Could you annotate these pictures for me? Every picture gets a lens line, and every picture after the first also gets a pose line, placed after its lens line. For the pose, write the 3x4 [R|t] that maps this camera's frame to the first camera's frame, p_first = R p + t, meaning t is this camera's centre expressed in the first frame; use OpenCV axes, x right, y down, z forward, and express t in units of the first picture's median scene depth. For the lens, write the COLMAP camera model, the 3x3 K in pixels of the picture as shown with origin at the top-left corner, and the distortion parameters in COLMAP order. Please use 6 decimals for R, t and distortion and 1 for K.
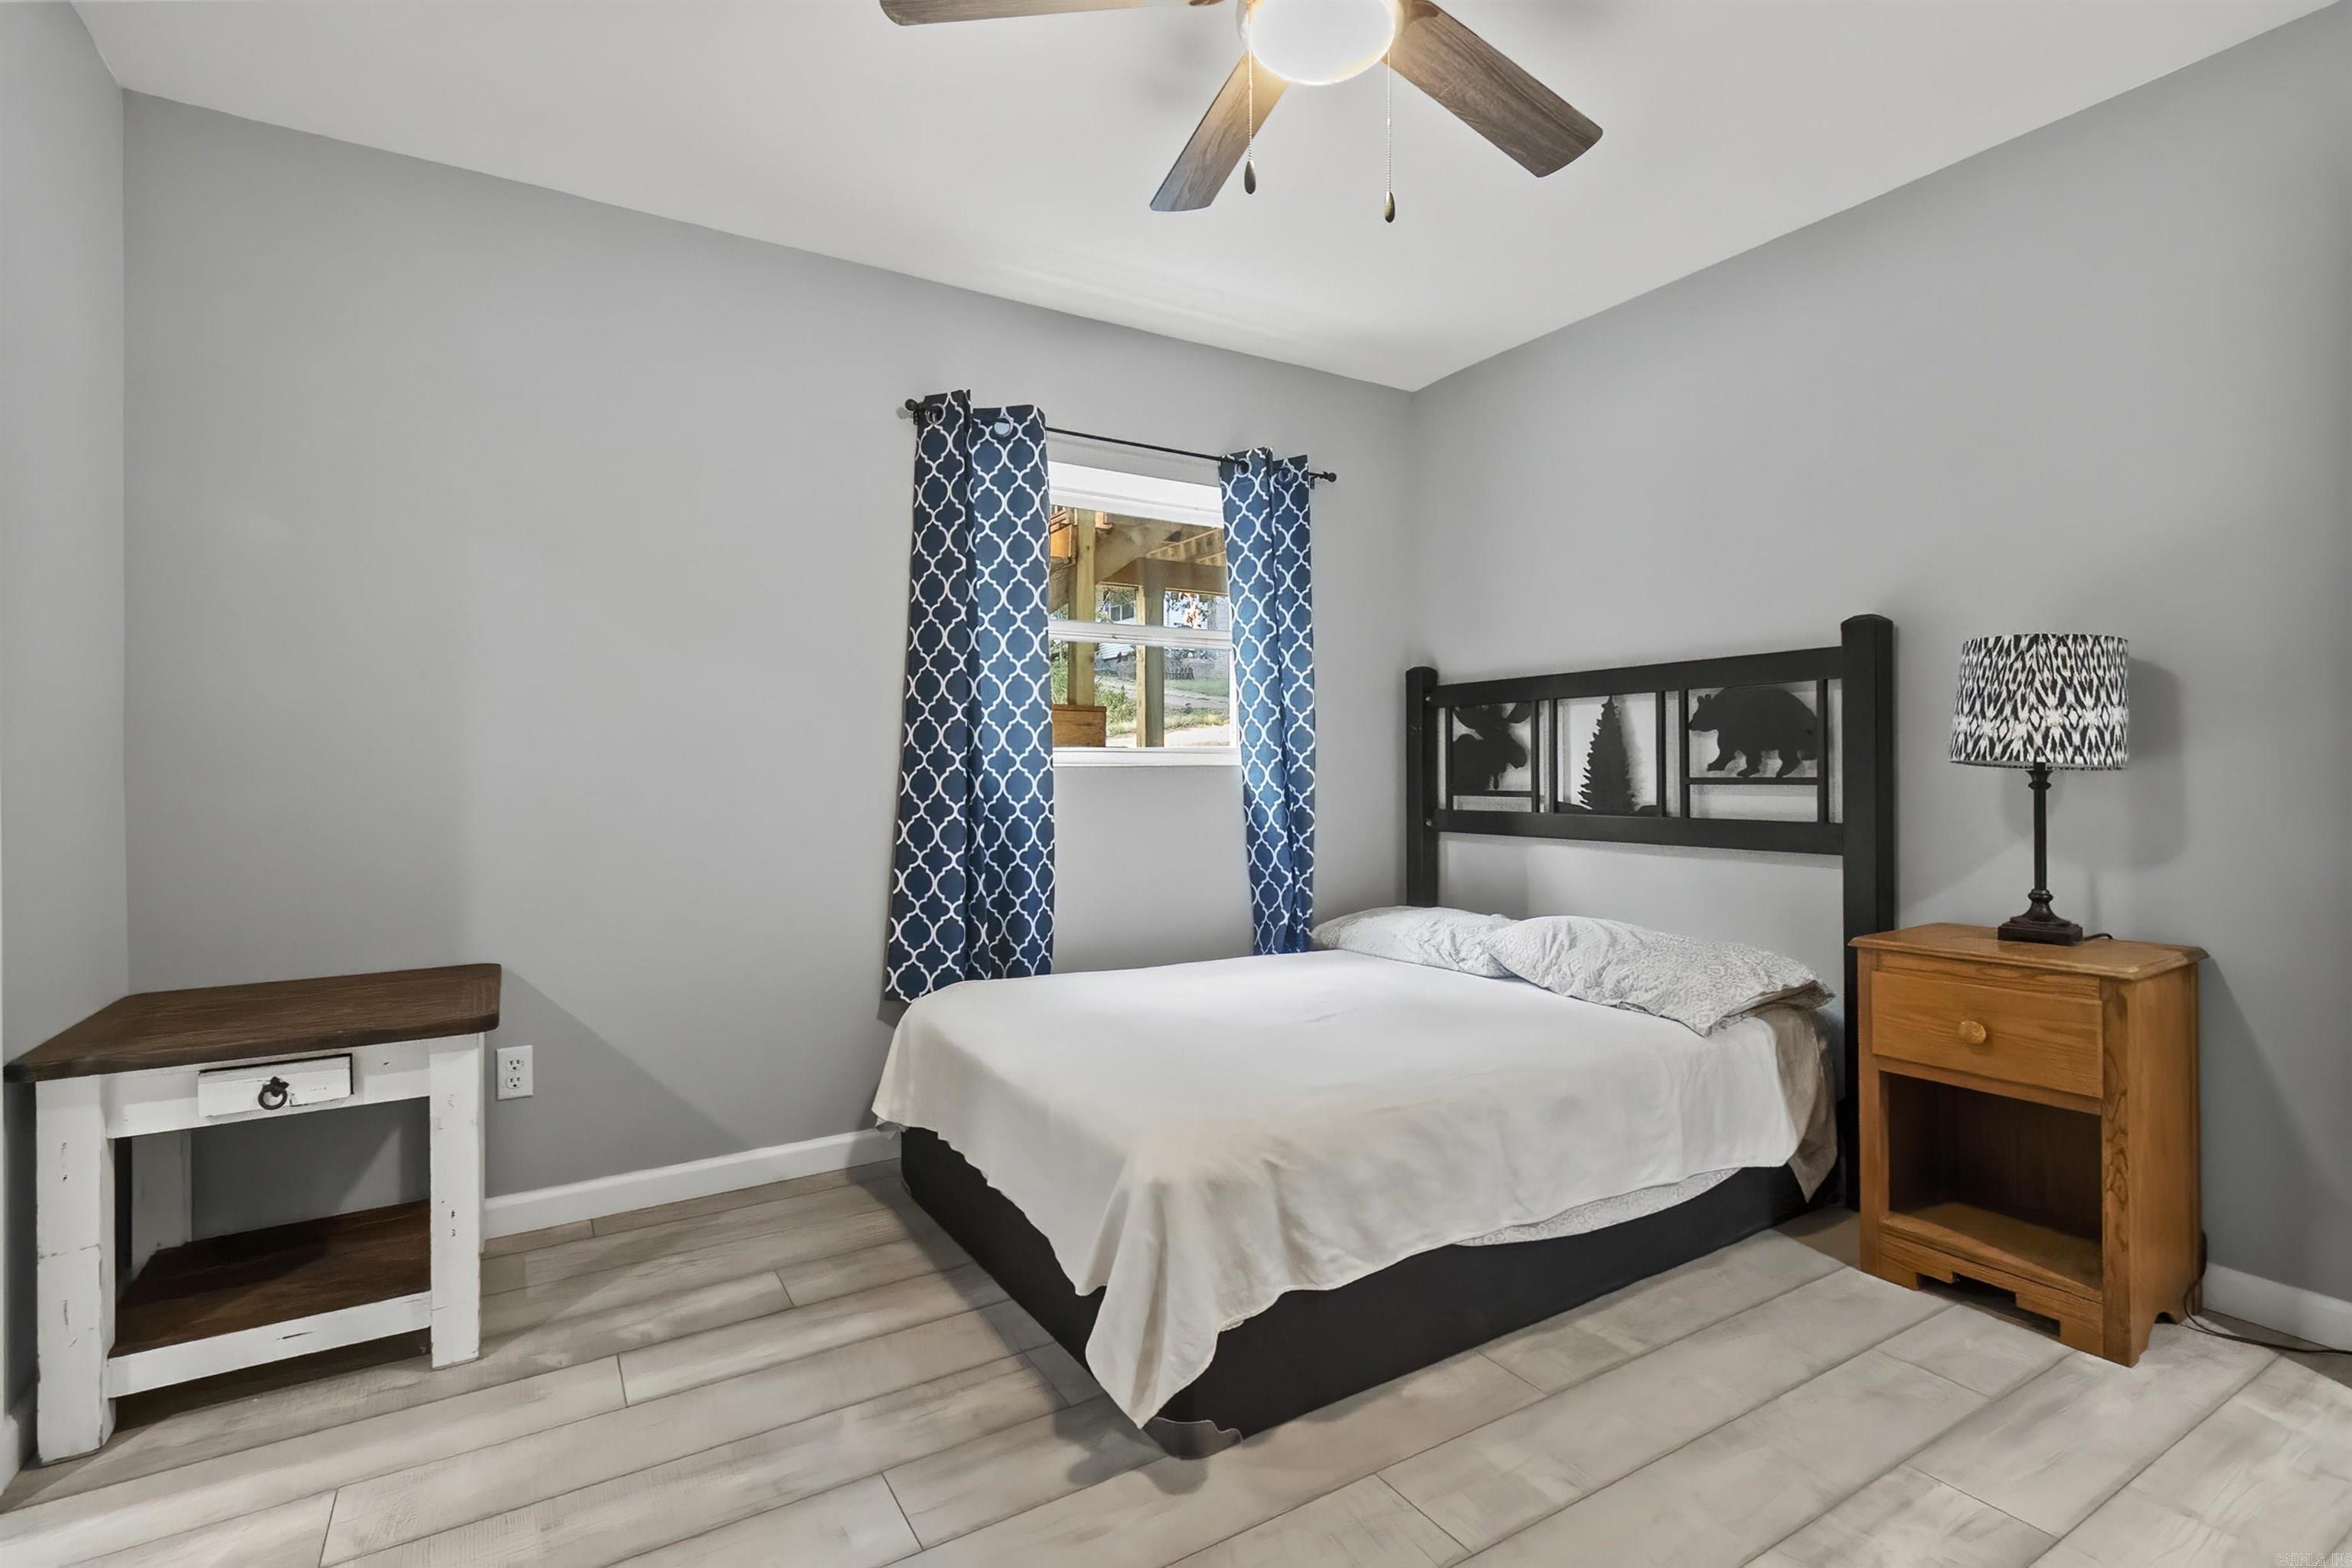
lens RADIAL K [[1100.2, 0, 1173.7], [0, 1100.2, 771.2], [0, 0, 1]] dist [0.004135, 0.000949]
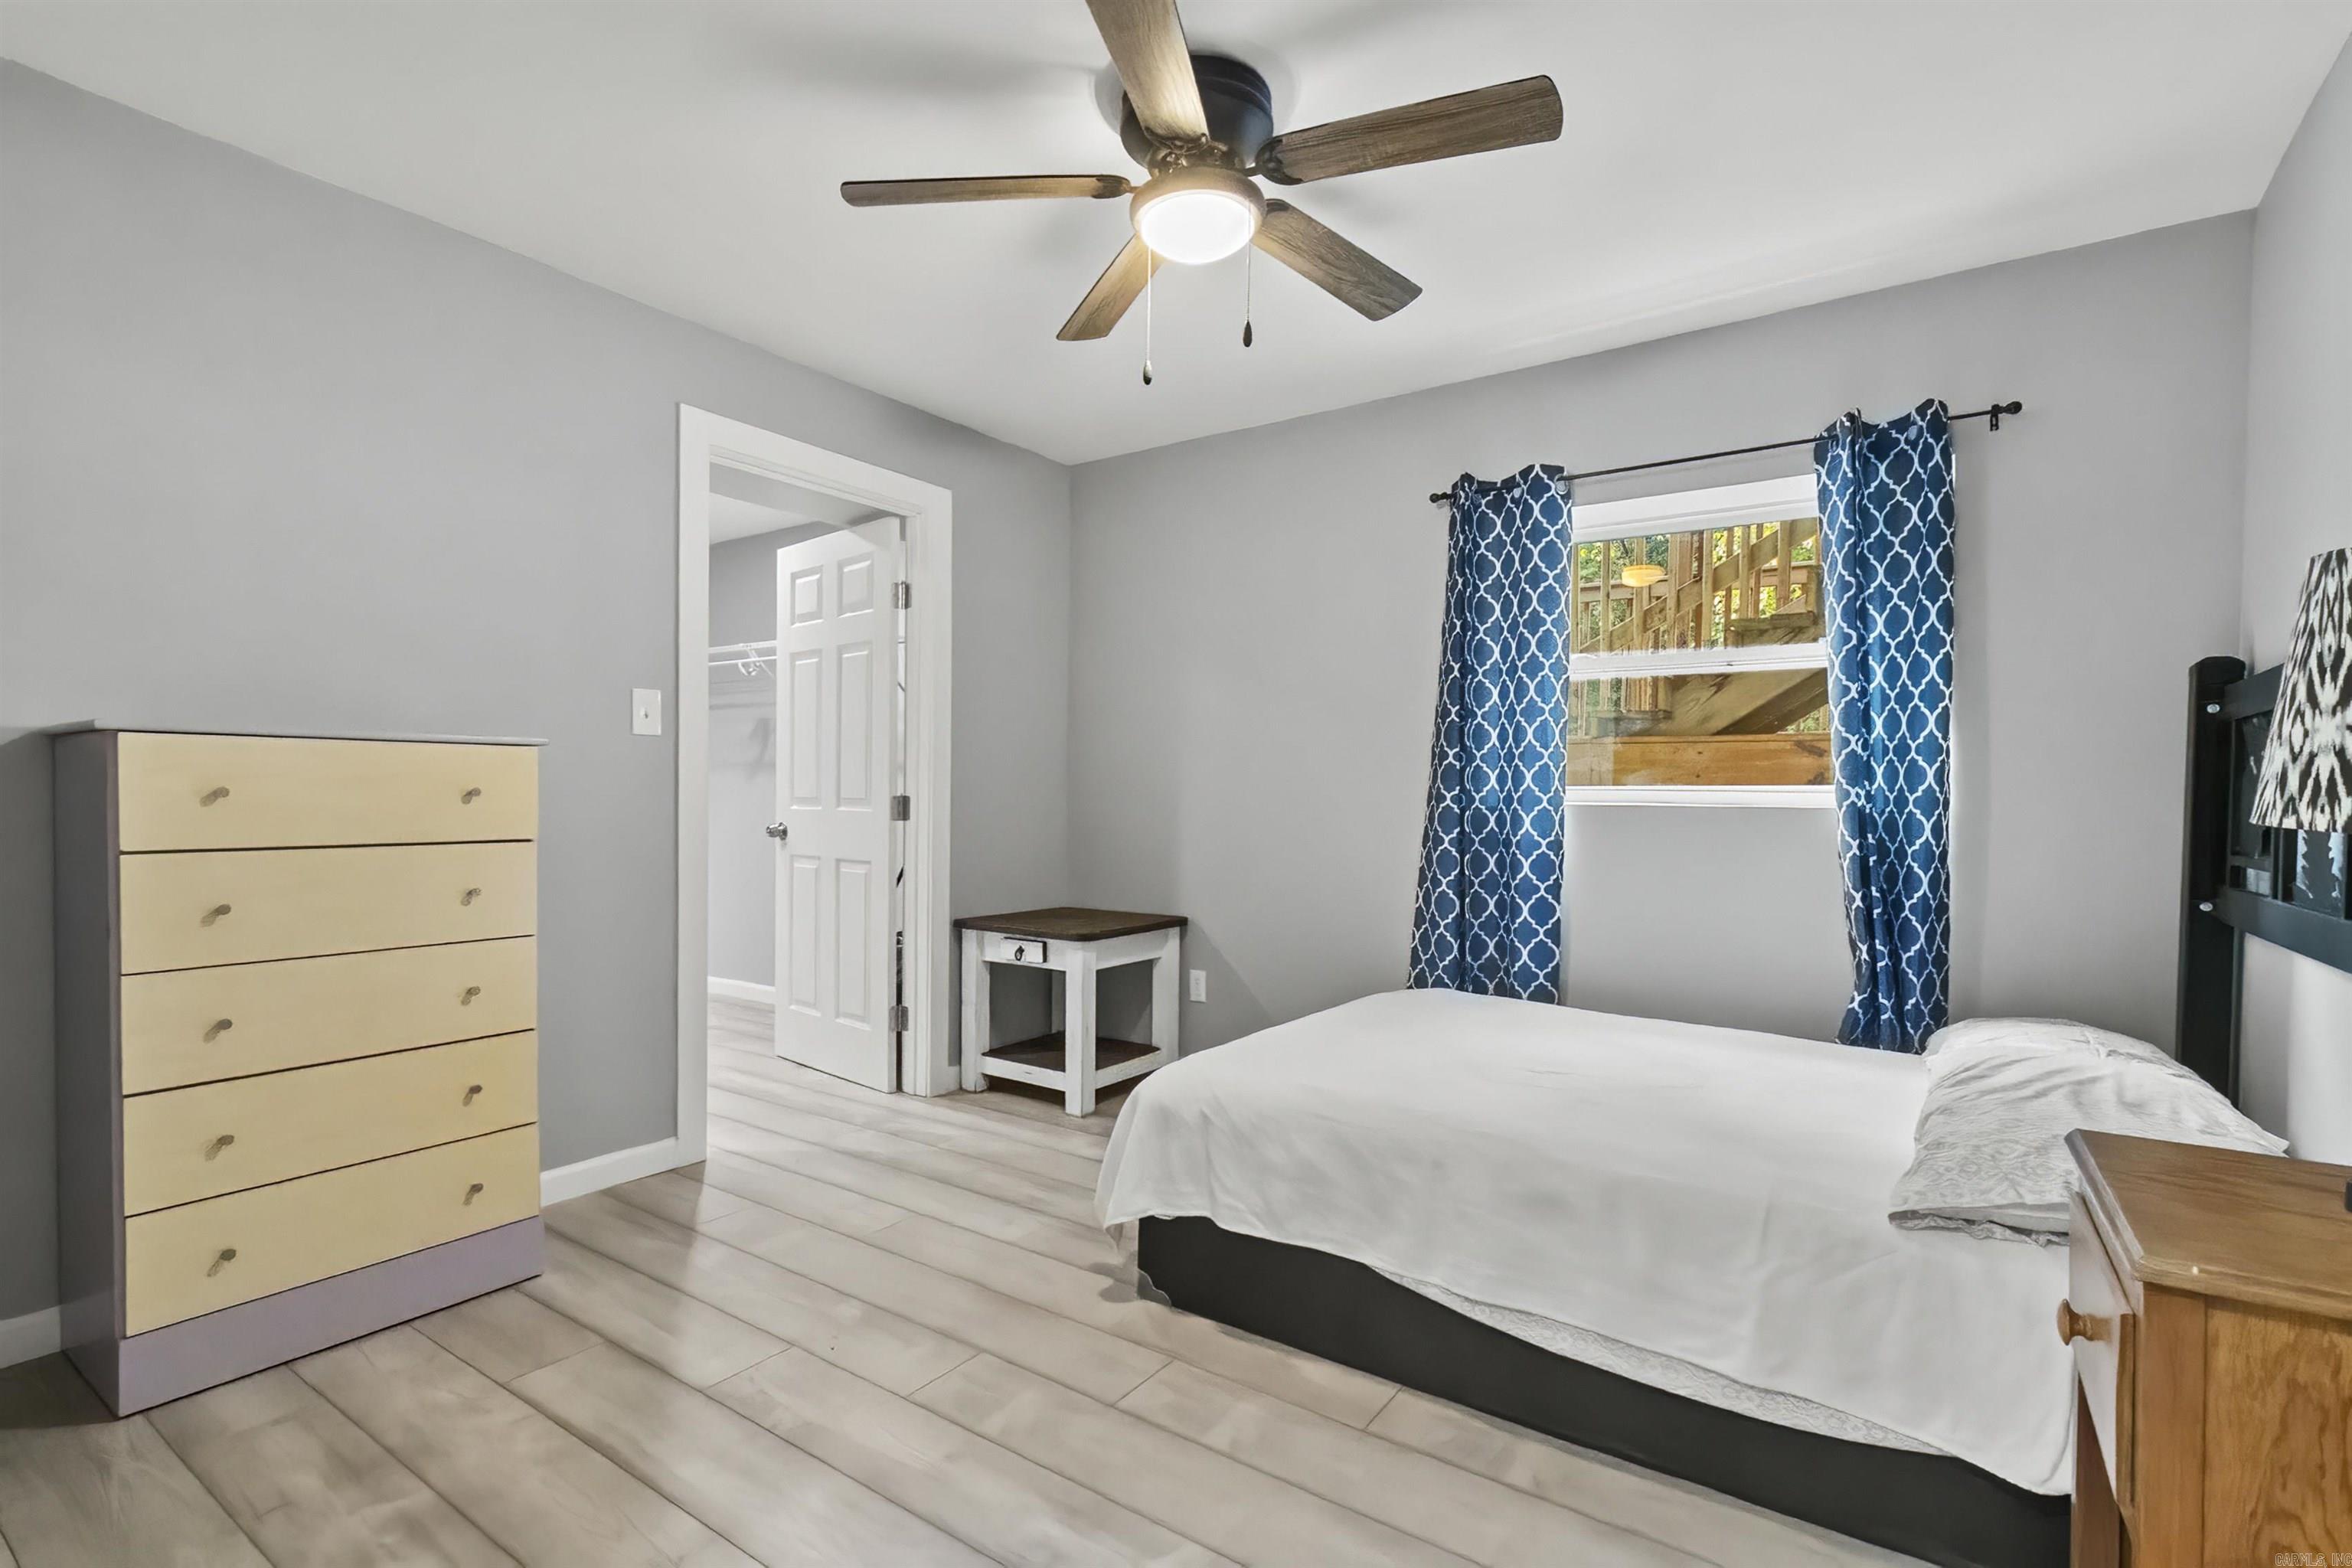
lens RADIAL K [[1095.5, 0, 1168.9], [0, 1095.5, 811.7], [0, 0, 1]] dist [0.001233, -0.000564]
pose [[0.395147, 0.022946, -0.918331, 1.023551], [-0.014897, 0.999717, 0.018569, -0.016782], [0.918497, 0.006343, 0.395377, 0.374435]]
